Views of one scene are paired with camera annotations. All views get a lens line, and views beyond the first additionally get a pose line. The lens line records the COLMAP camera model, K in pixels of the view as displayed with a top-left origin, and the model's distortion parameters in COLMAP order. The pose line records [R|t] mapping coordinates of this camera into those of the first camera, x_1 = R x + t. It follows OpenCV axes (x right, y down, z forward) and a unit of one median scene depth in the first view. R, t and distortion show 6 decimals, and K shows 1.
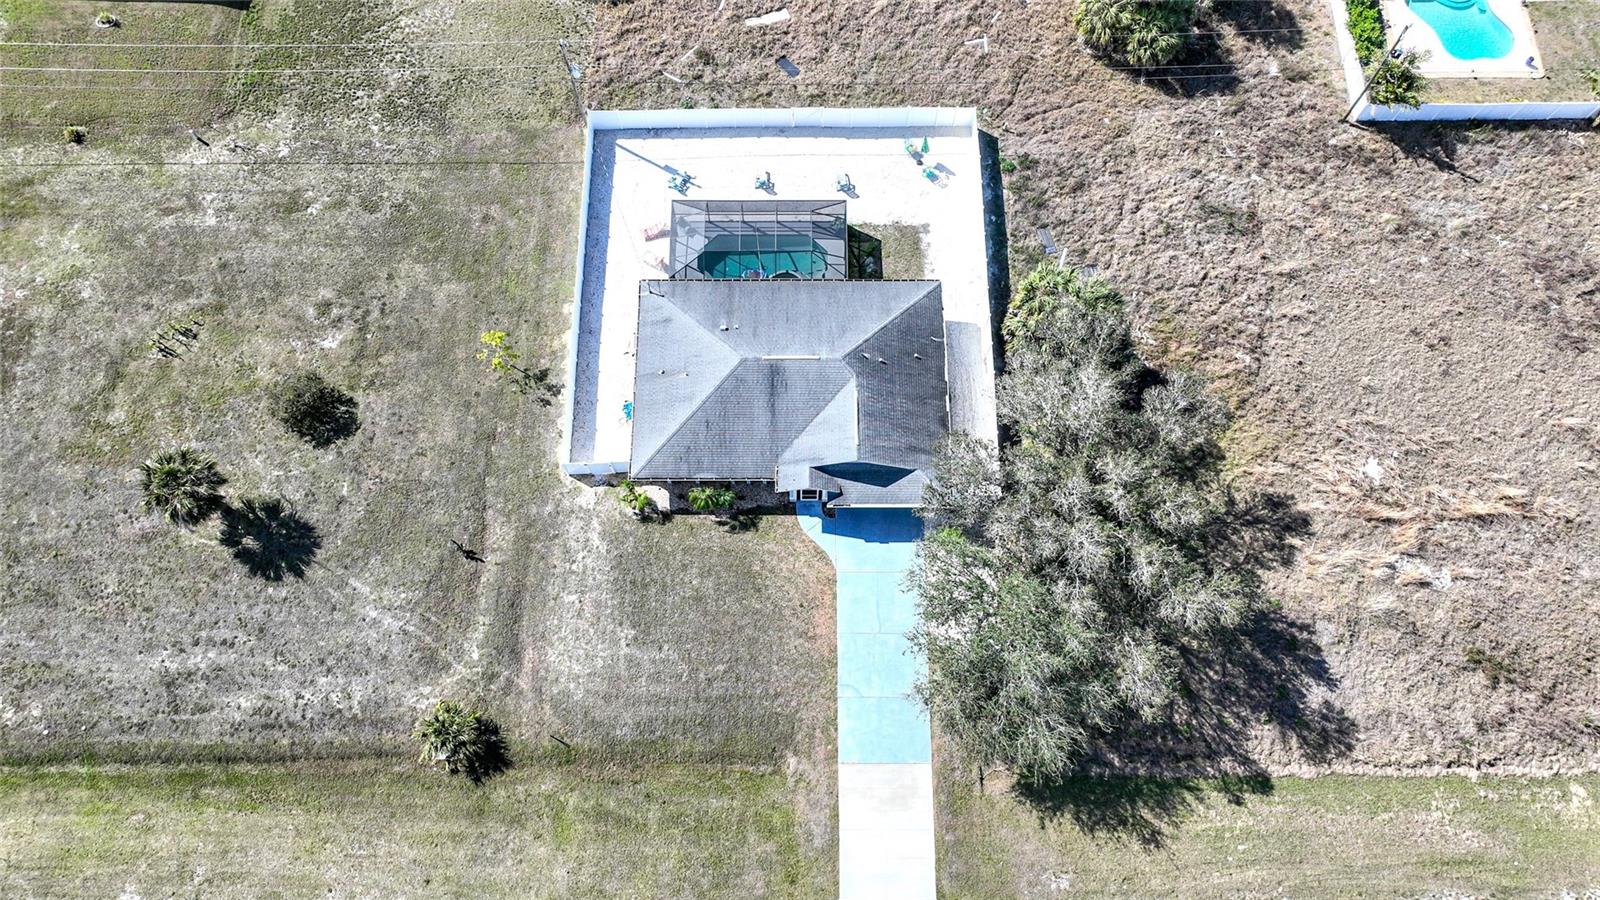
lens RADIAL K [[1120.1, 0, 800.0], [0, 1120.1, 450.0], [0, 0, 1]] dist [-0.012715, 0.030762]
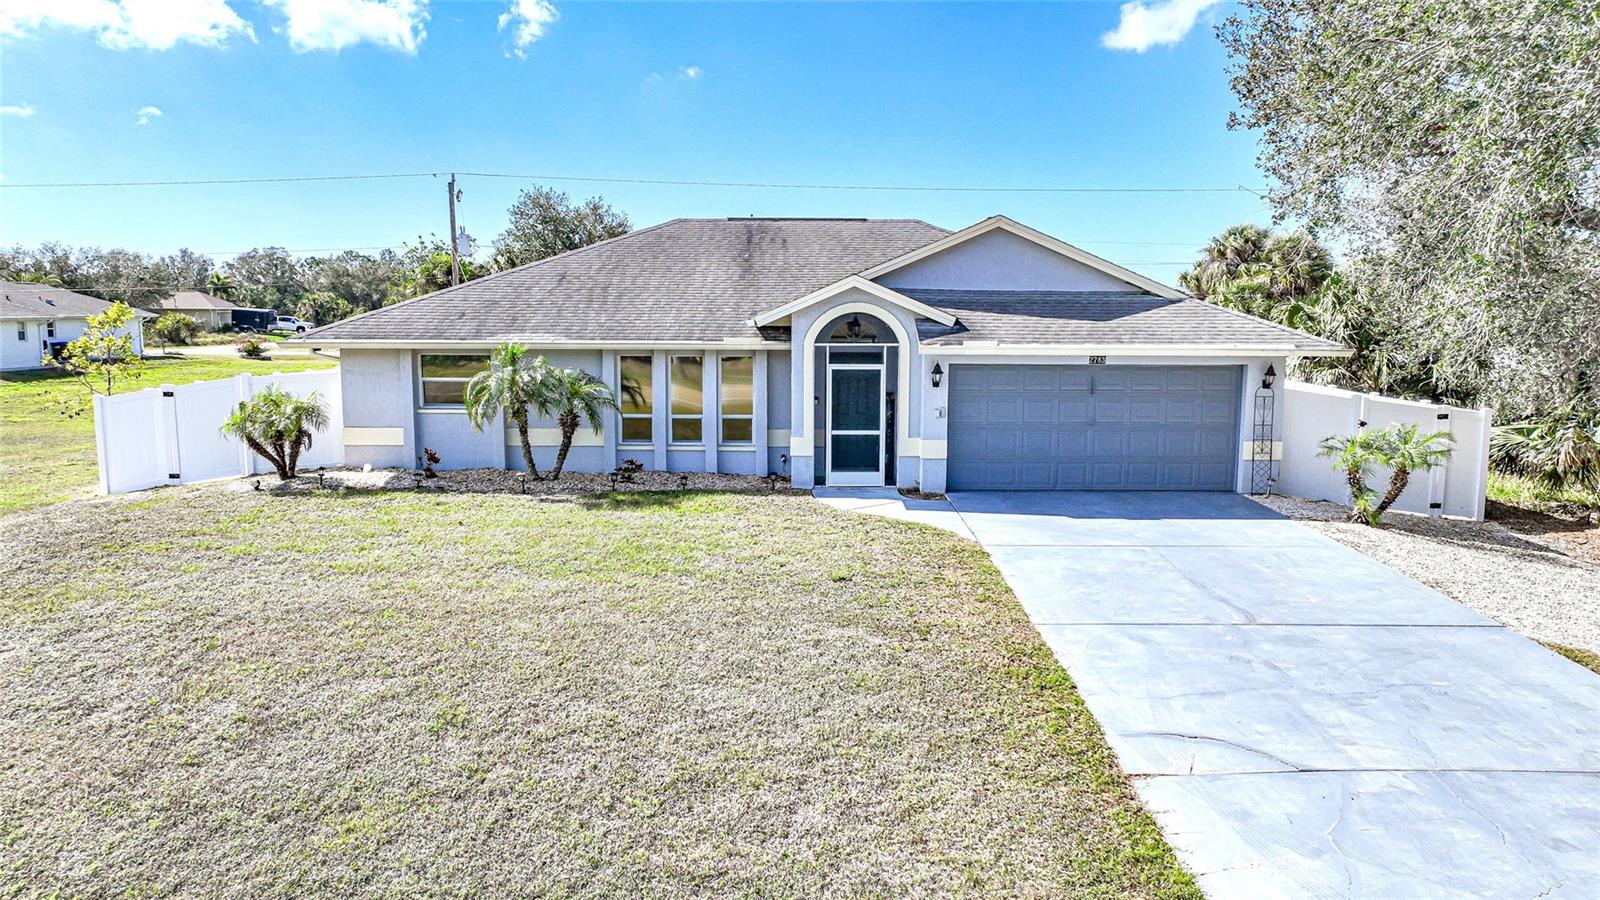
lens RADIAL K [[1120.1, 0, 800.0], [0, 1120.1, 450.0], [0, 0, 1]] dist [-0.012715, 0.030762]
pose [[0.999994, -0.002155, 0.002813, -0.007360], [0.003488, 0.459367, -0.888240, 0.318058], [0.000622, 0.888244, 0.459372, 0.877460]]
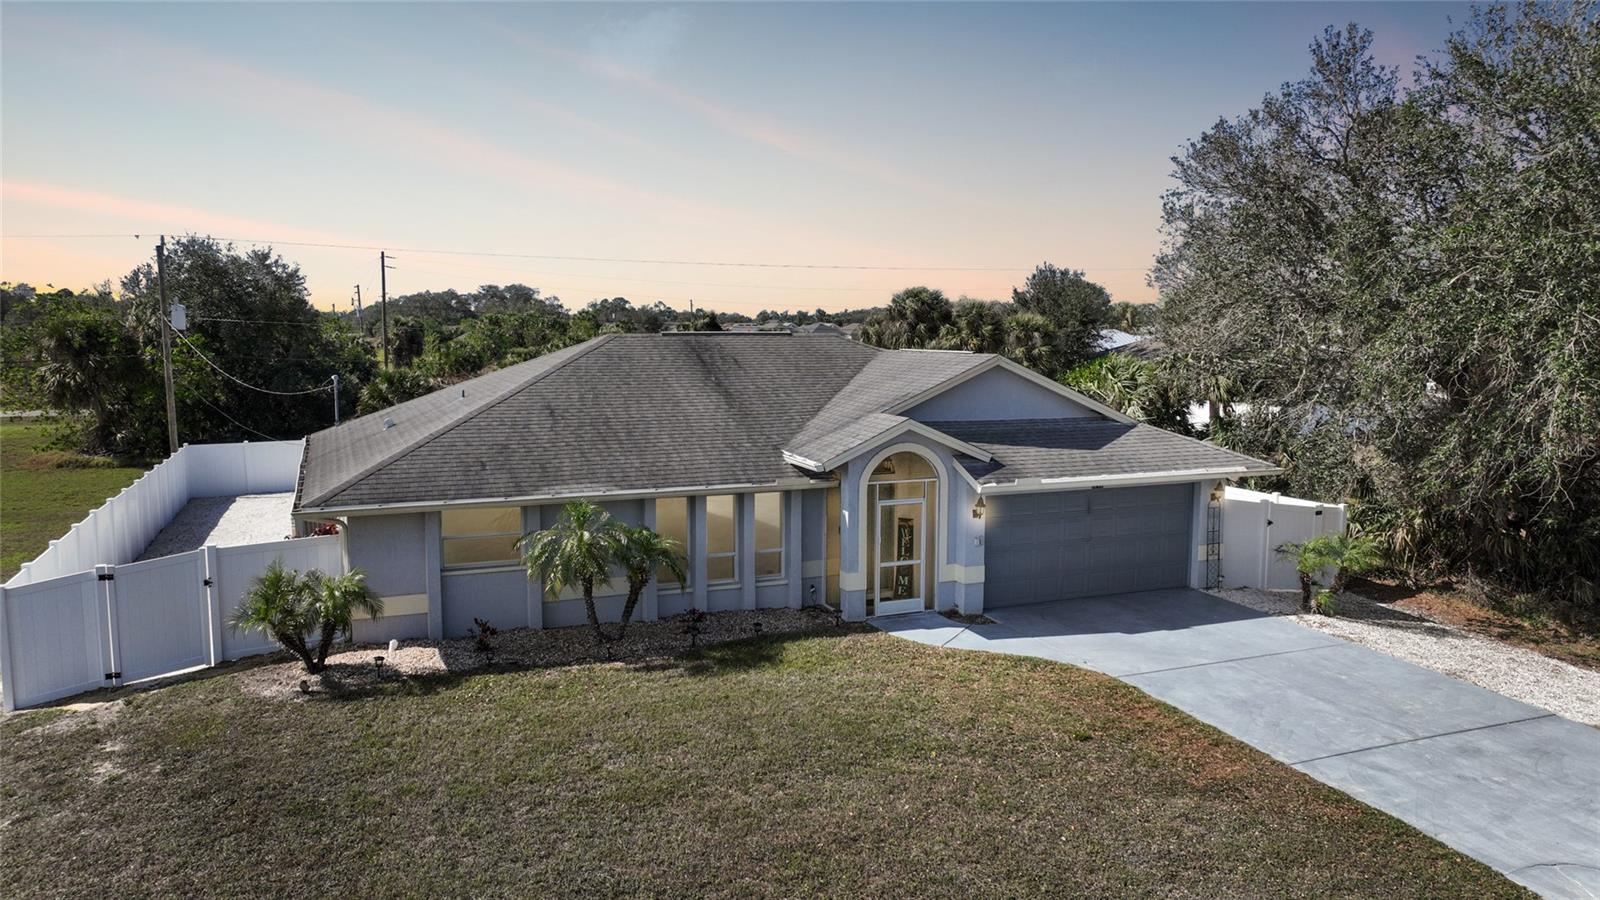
lens RADIAL K [[1120.1, 0, 800.0], [0, 1120.1, 450.0], [0, 0, 1]] dist [-0.012715, 0.030762]
pose [[0.923038, -0.045576, 0.381998, -0.141454], [0.362411, 0.436146, -0.823672, 0.284958], [-0.129067, 0.898721, 0.419097, 0.852508]]
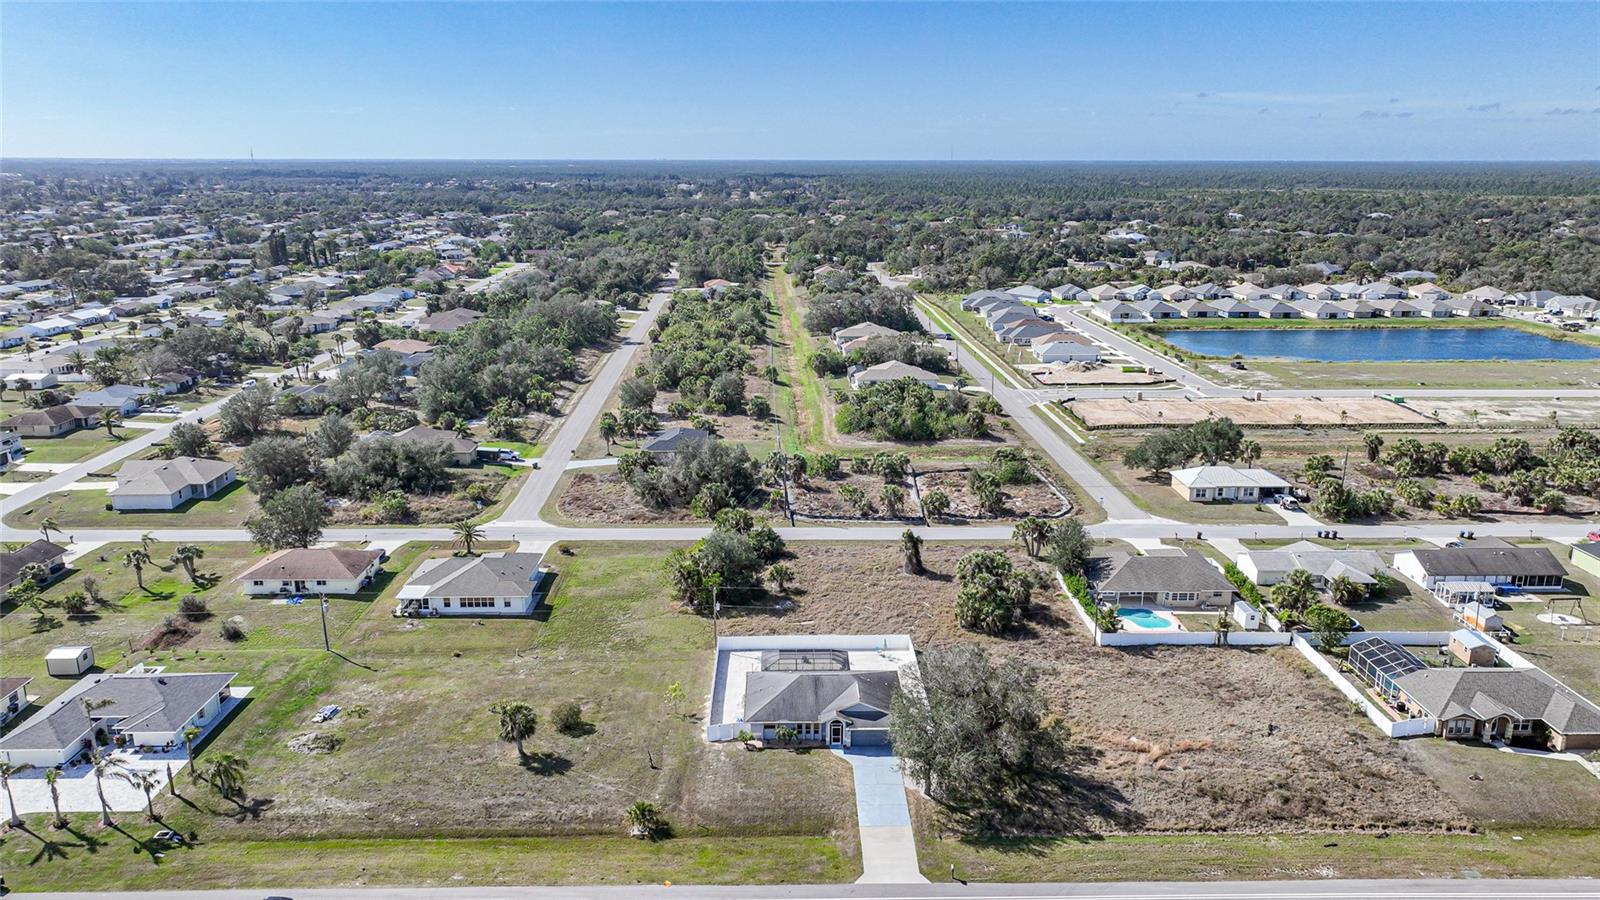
lens RADIAL K [[1120.1, 0, 800.0], [0, 1120.1, 450.0], [0, 0, 1]] dist [-0.012715, 0.030762]
pose [[0.999850, -0.006306, 0.016124, -0.082520], [0.016851, 0.568193, -0.822723, 1.354795], [-0.003974, 0.822871, 0.568214, -0.497376]]
